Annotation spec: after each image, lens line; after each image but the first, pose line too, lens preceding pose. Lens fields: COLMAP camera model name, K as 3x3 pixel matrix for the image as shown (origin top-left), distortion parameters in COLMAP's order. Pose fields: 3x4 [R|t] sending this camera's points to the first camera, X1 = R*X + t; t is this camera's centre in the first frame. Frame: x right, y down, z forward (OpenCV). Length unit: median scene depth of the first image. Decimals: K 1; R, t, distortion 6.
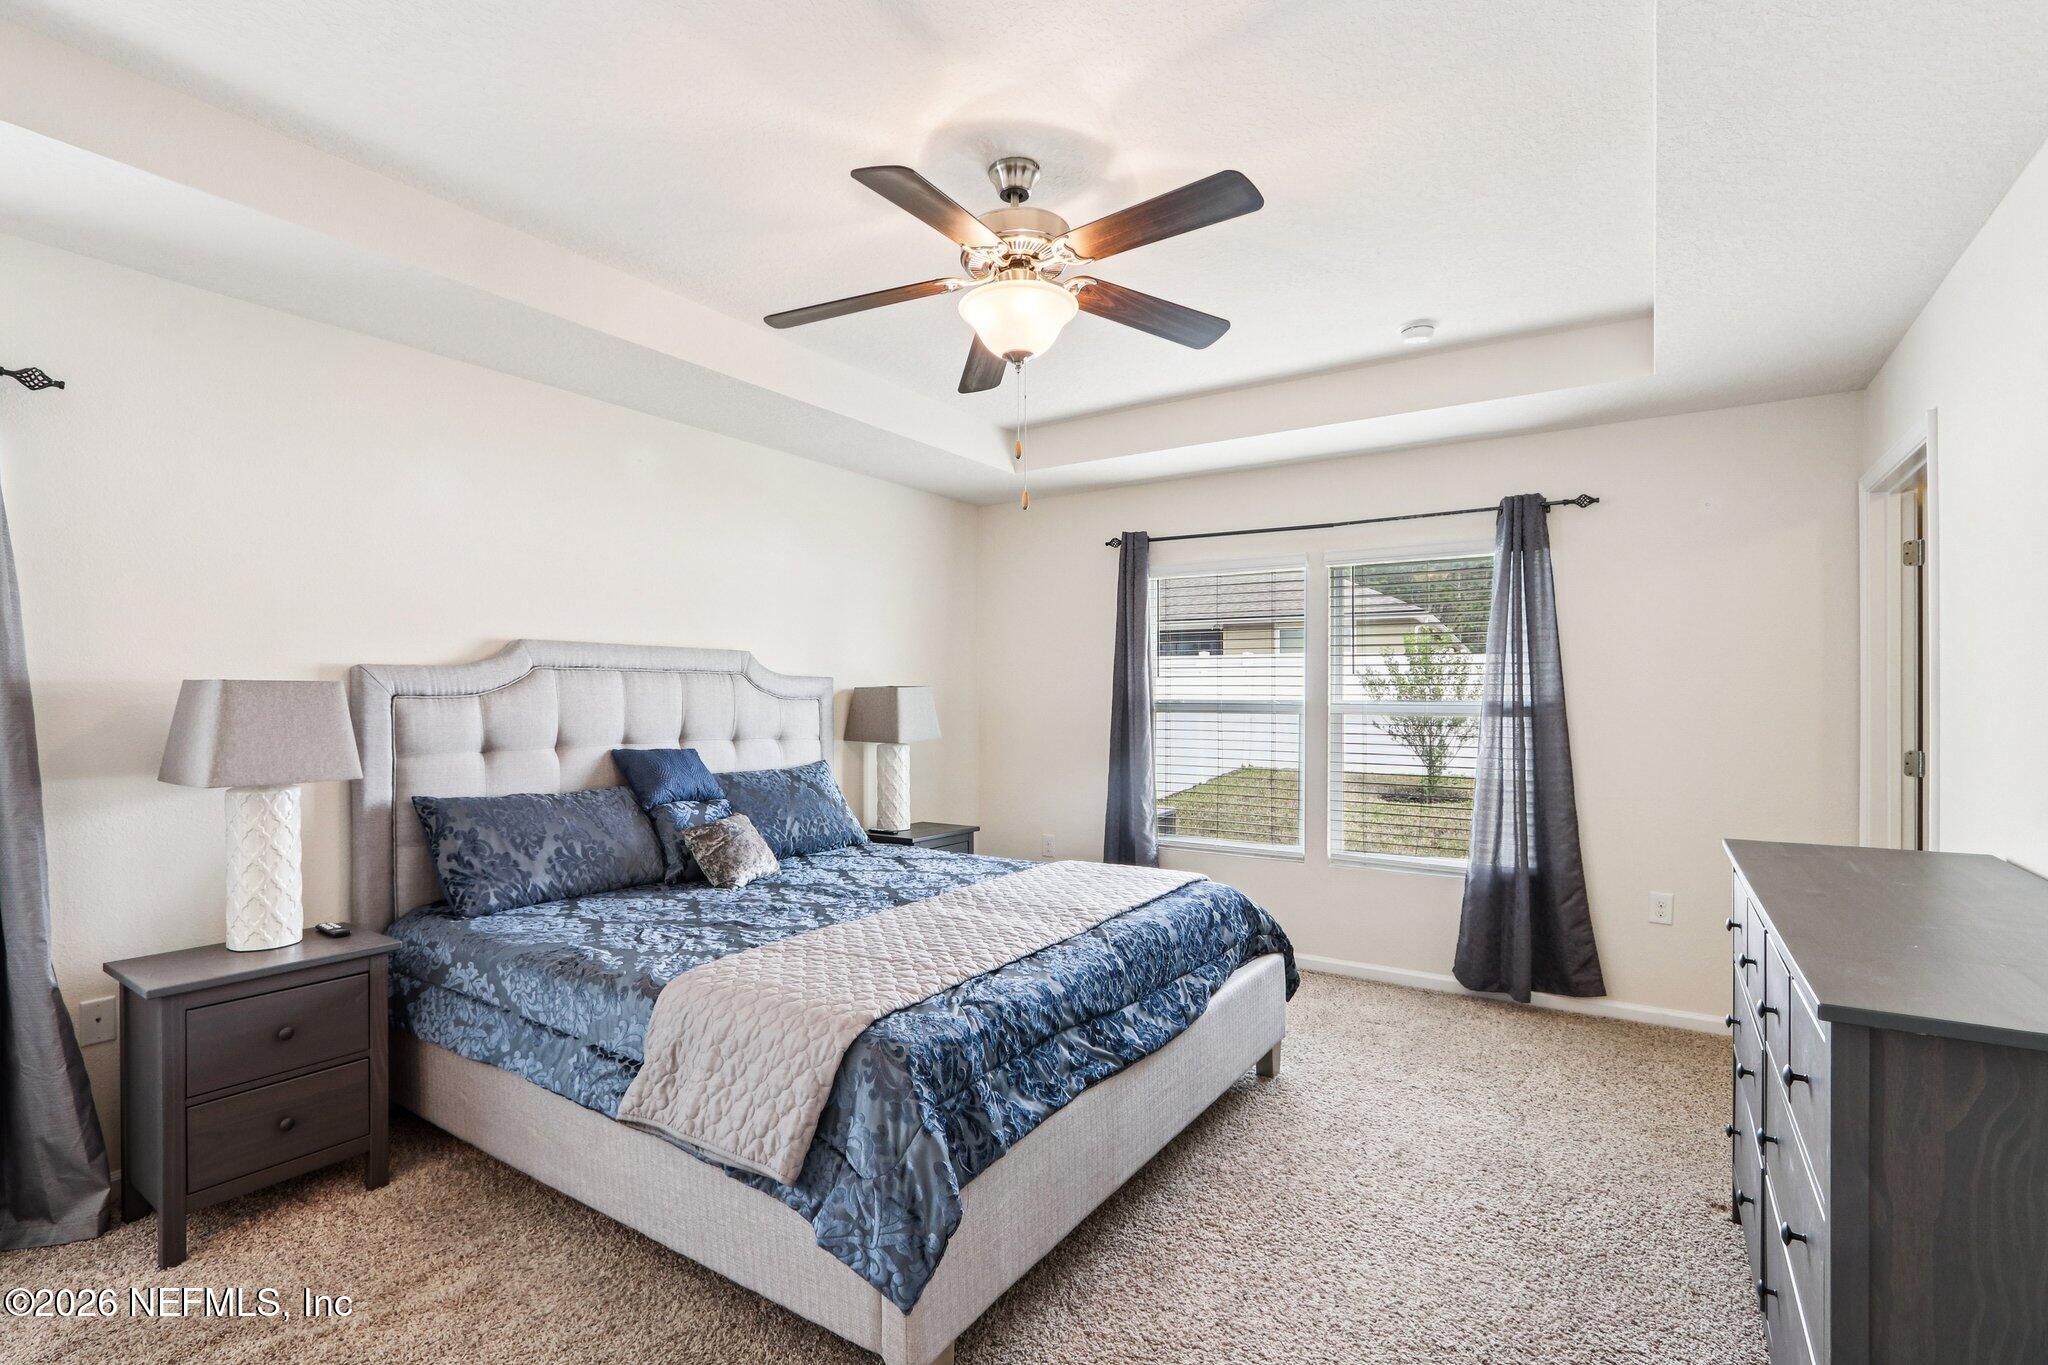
lens RADIAL K [[958.6, 0, 984.2], [0, 958.6, 699.1], [0, 0, 1]] dist [-0.004776, -0.000236]
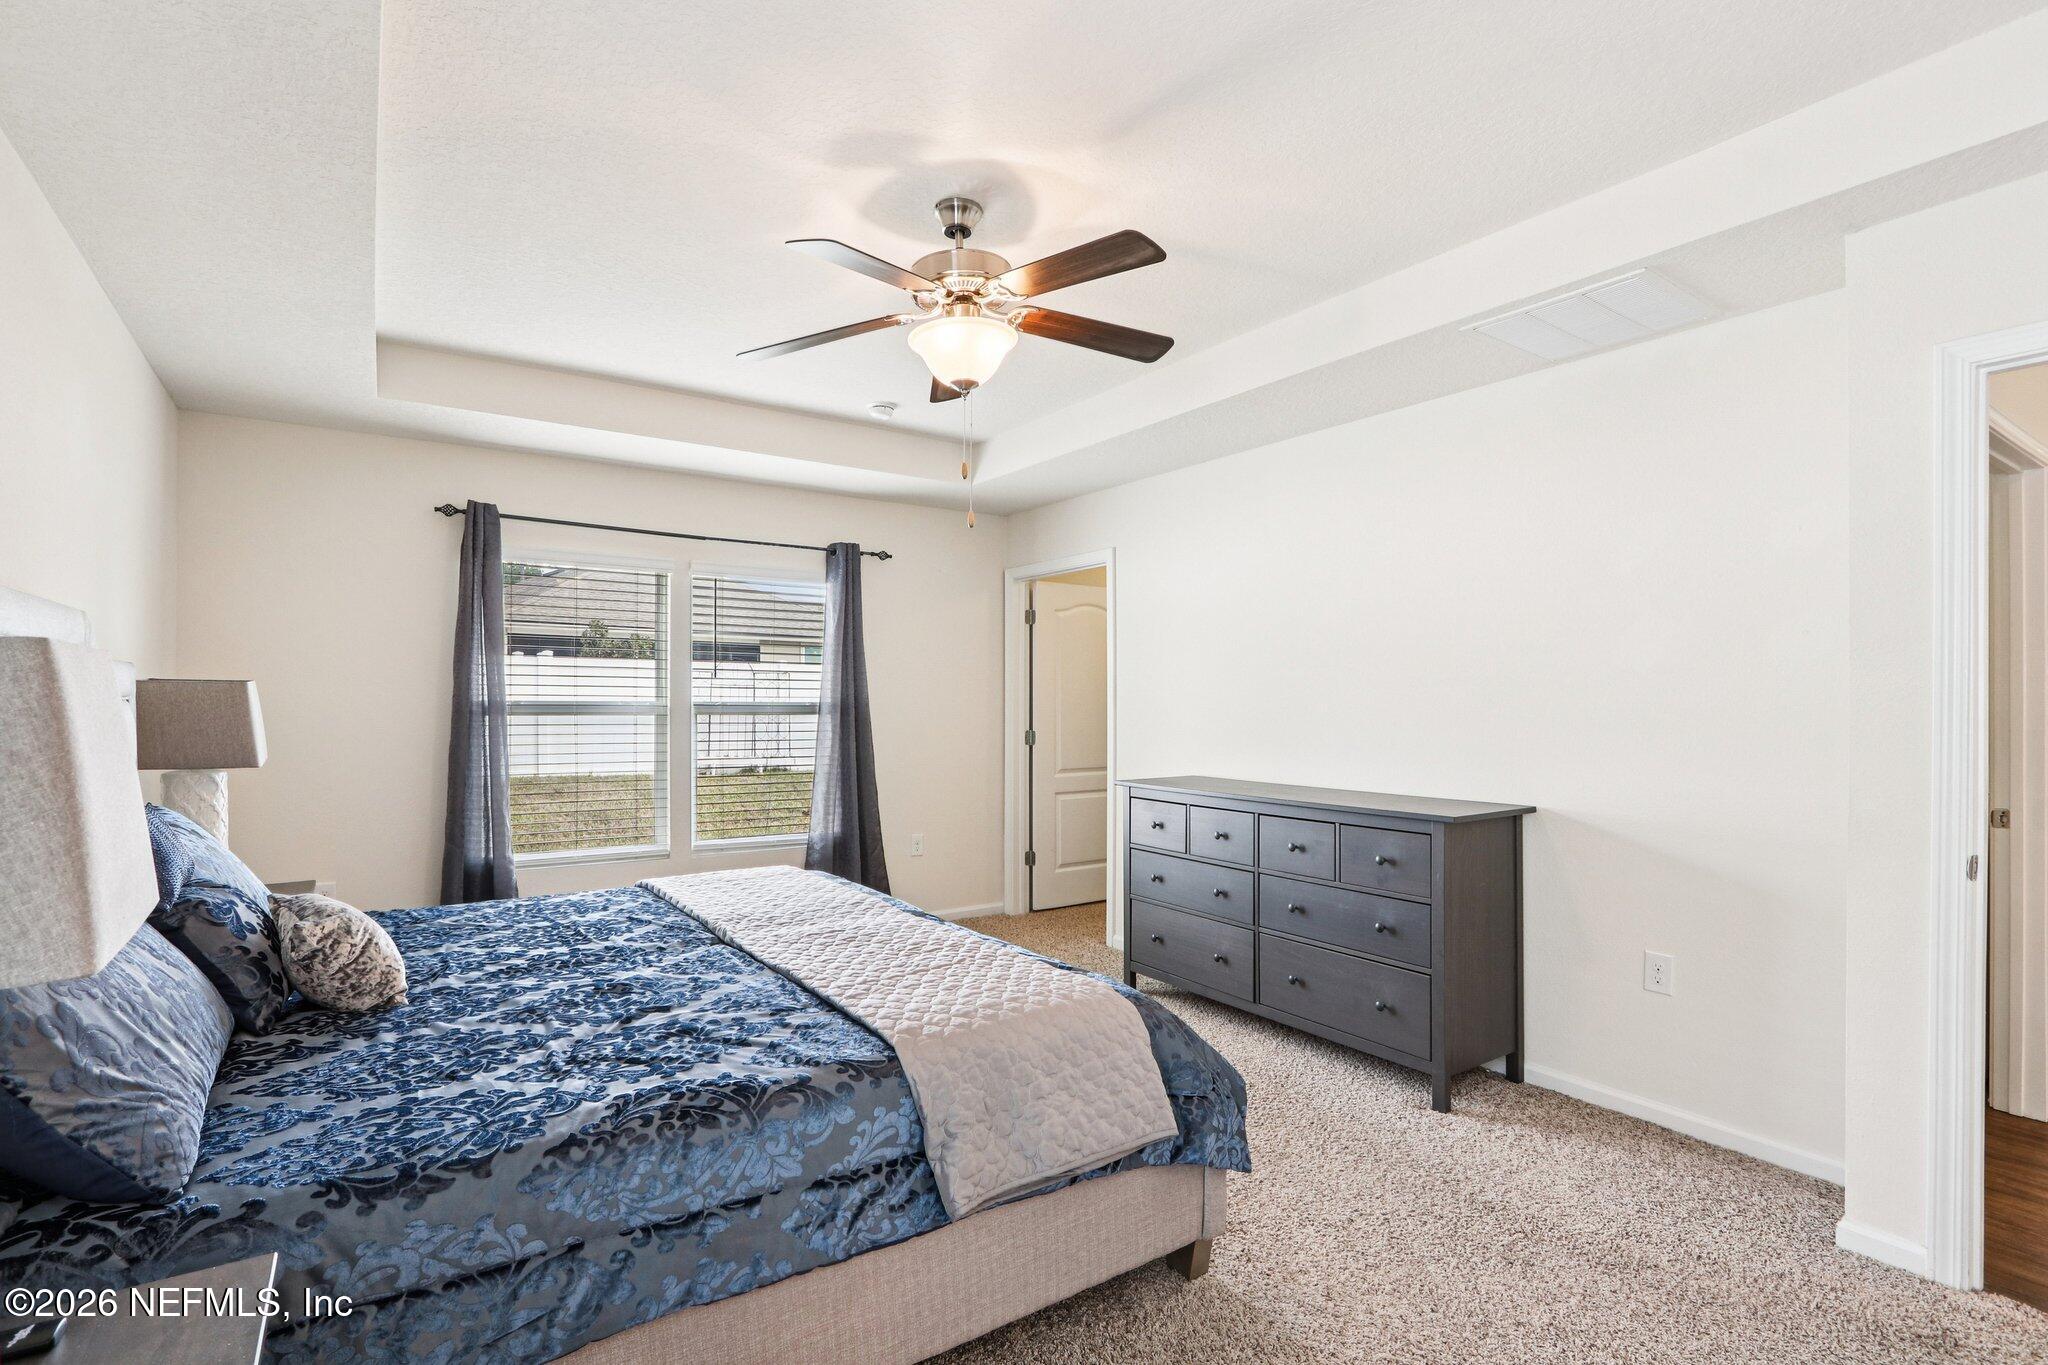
lens RADIAL K [[958.6, 0, 984.2], [0, 958.6, 699.1], [0, 0, 1]] dist [-0.004776, -0.000236]
pose [[0.381261, 0.000753, 0.924467, -0.566661], [0.000583, 0.999999, -0.001054, -0.000207], [-0.924467, 0.000941, 0.381261, 0.335927]]
